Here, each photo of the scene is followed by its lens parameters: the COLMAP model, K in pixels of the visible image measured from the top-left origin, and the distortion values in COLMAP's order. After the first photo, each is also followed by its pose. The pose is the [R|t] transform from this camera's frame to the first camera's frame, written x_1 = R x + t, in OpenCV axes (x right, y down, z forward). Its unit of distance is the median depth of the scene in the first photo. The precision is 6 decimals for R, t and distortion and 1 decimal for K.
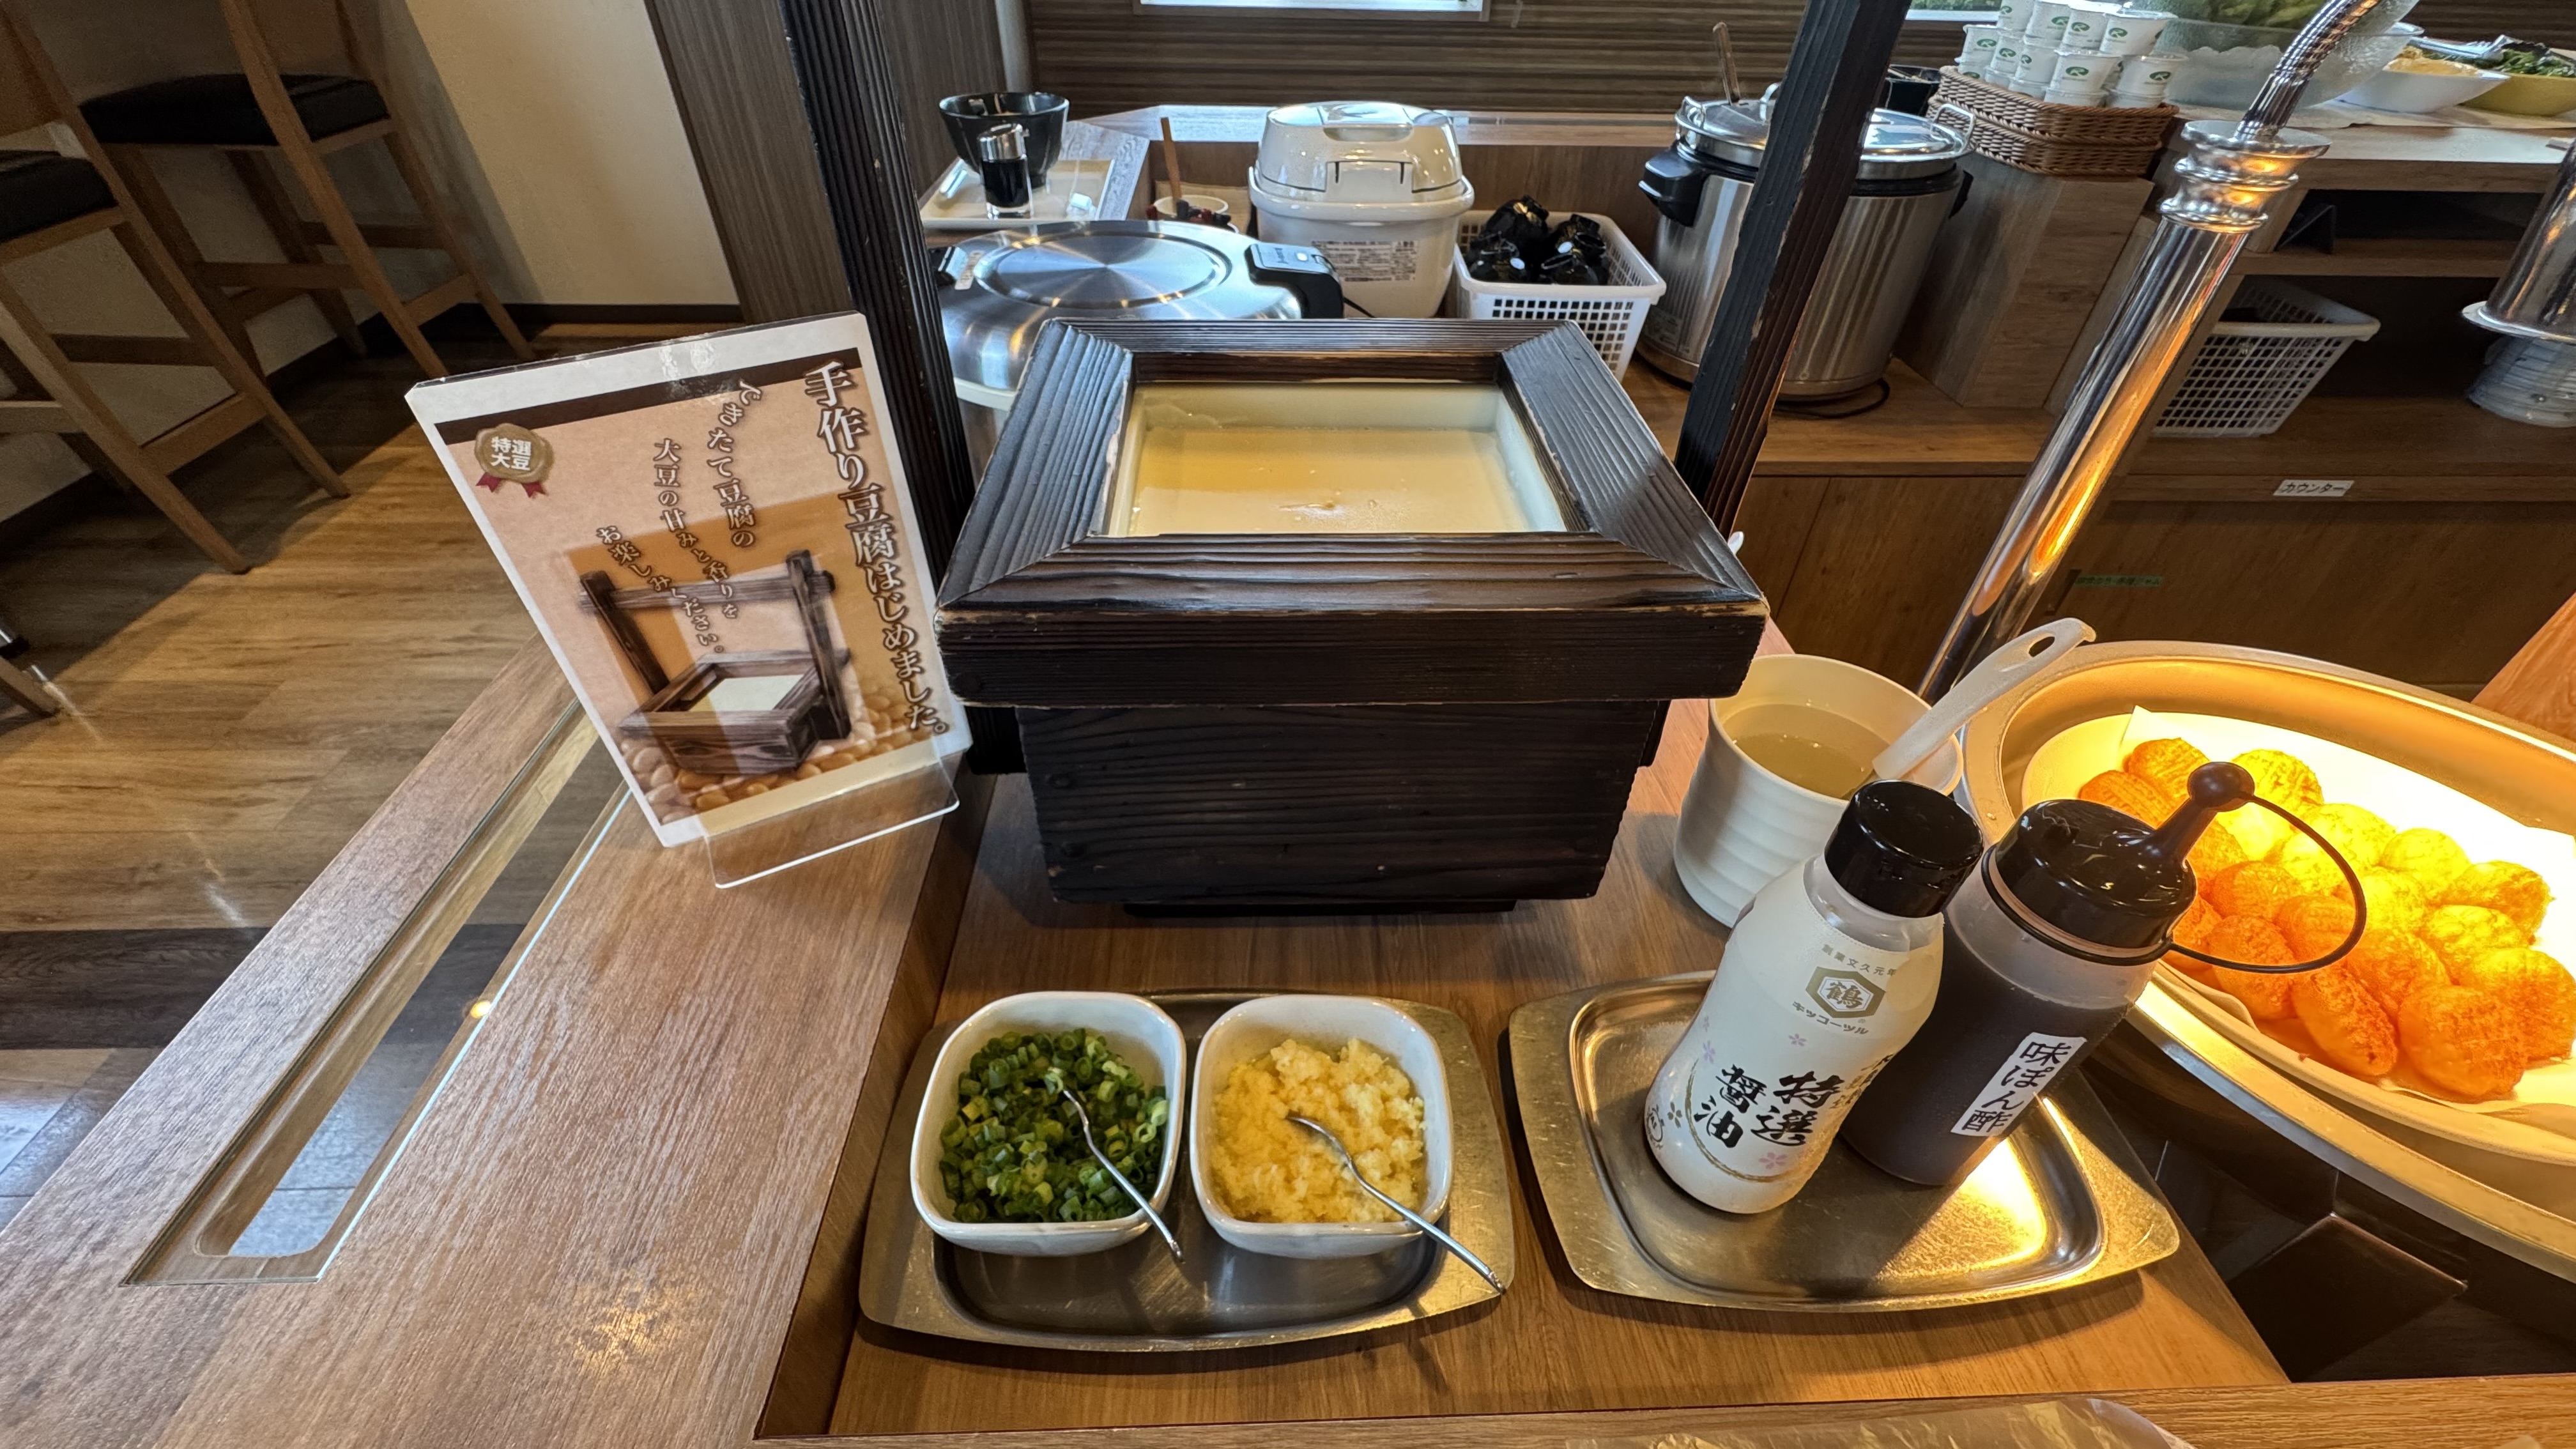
lens RADIAL K [[1017.1, 0, 1288.0], [0, 1017.1, 724.5], [0, 0, 1]] dist [-0.009901, 0.000023]
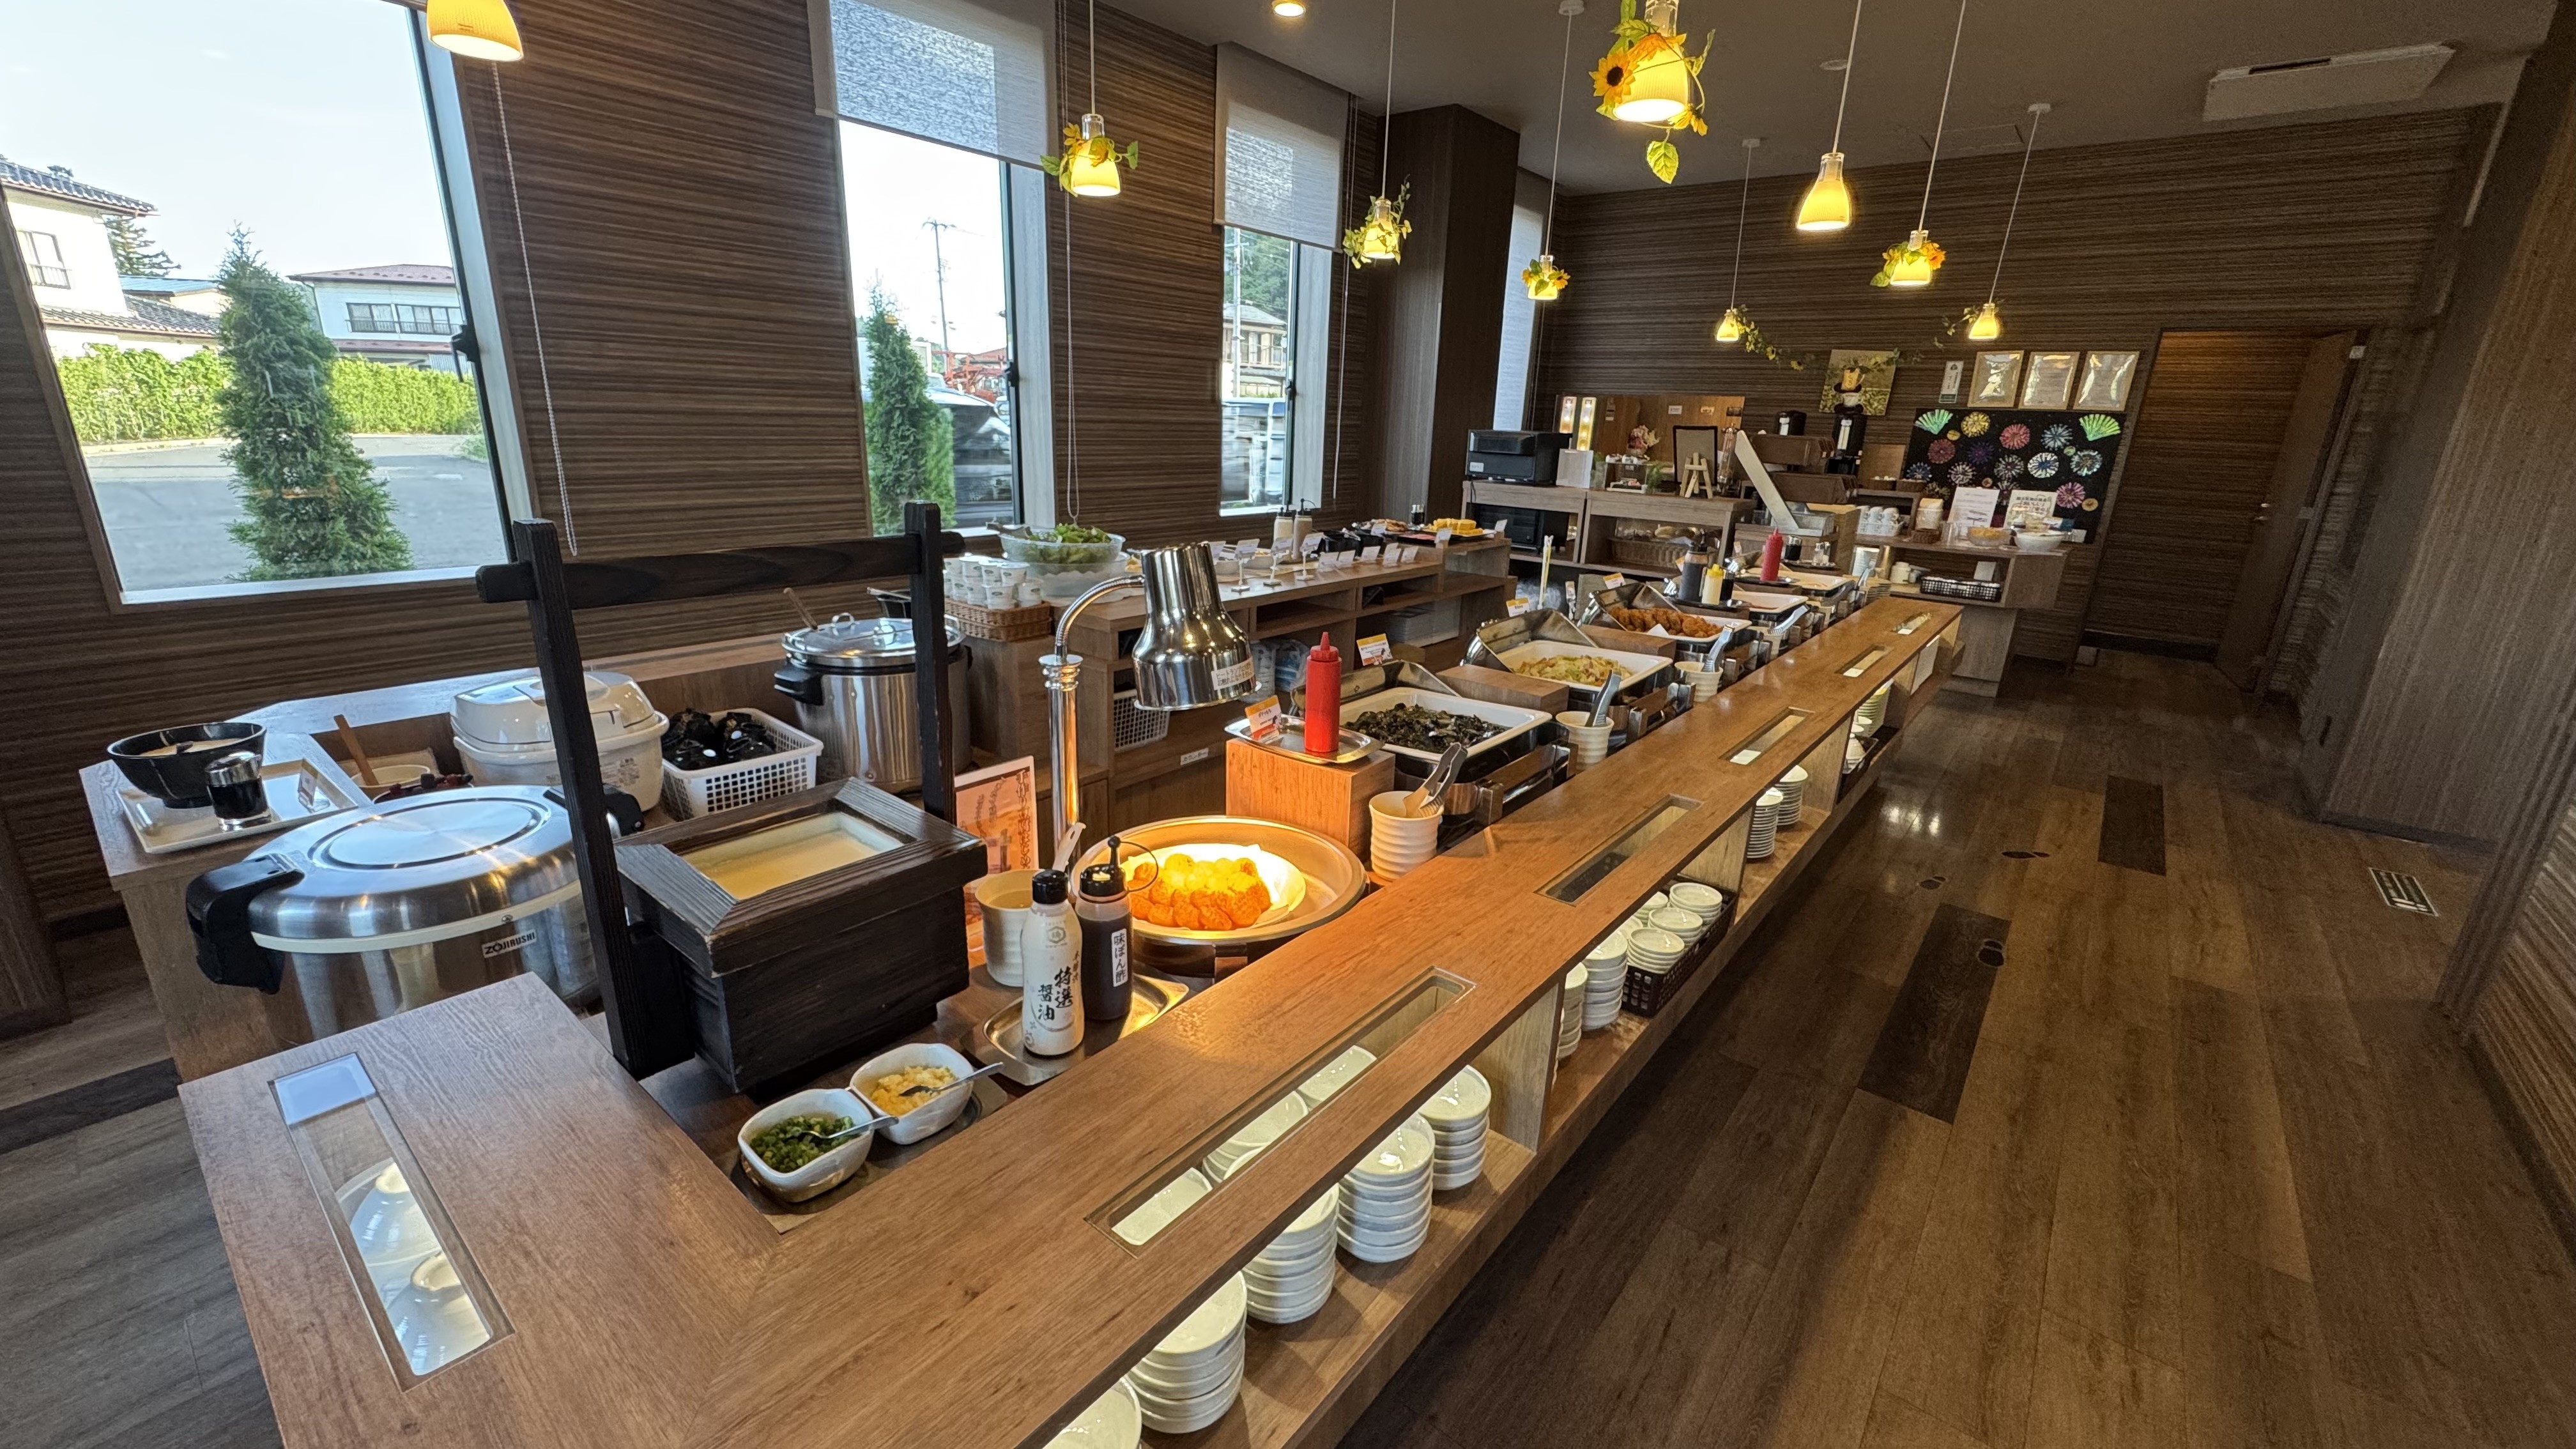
lens RADIAL K [[1033.4, 0, 1288.0], [0, 1033.4, 724.5], [0, 0, 1]] dist [-0.001297, 0.000067]
pose [[0.656243, -0.213624, 0.723678, -0.306896], [0.472251, 0.864298, -0.173111, 0.151982], [-0.588494, 0.455360, 0.668074, -0.494781]]
